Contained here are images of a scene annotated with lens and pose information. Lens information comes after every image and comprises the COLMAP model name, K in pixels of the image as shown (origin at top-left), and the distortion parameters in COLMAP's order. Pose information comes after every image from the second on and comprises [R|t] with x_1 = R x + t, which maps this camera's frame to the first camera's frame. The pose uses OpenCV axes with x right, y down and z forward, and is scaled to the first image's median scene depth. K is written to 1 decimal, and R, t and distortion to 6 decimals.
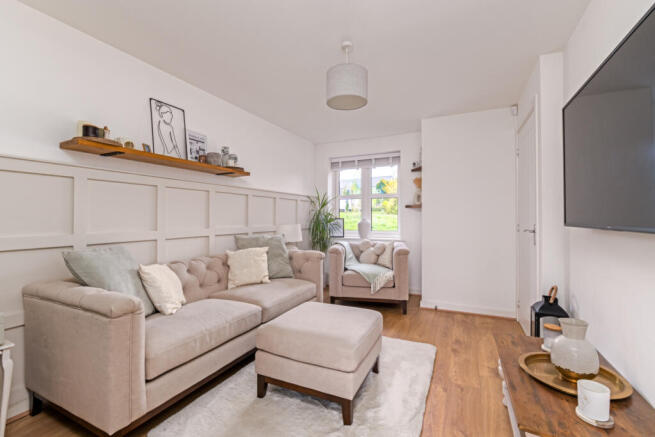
lens RADIAL K [[279.3, 0, 330.7], [0, 279.3, 219.3], [0, 0, 1]] dist [0.002598, 0.000101]
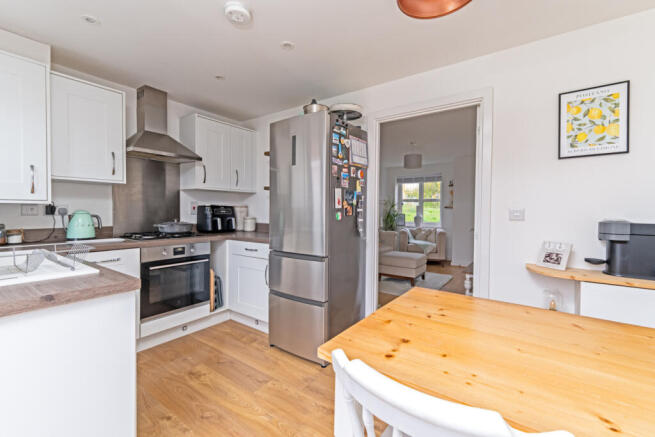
lens RADIAL K [[279.3, 0, 321.2], [0, 279.3, 218.0], [0, 0, 1]] dist [0.002598, 0.000101]
pose [[0.977870, 0.001236, -0.209210, -0.104105], [0.001646, 0.999906, 0.013599, -0.003990], [0.209207, -0.013642, 0.977776, -0.786715]]
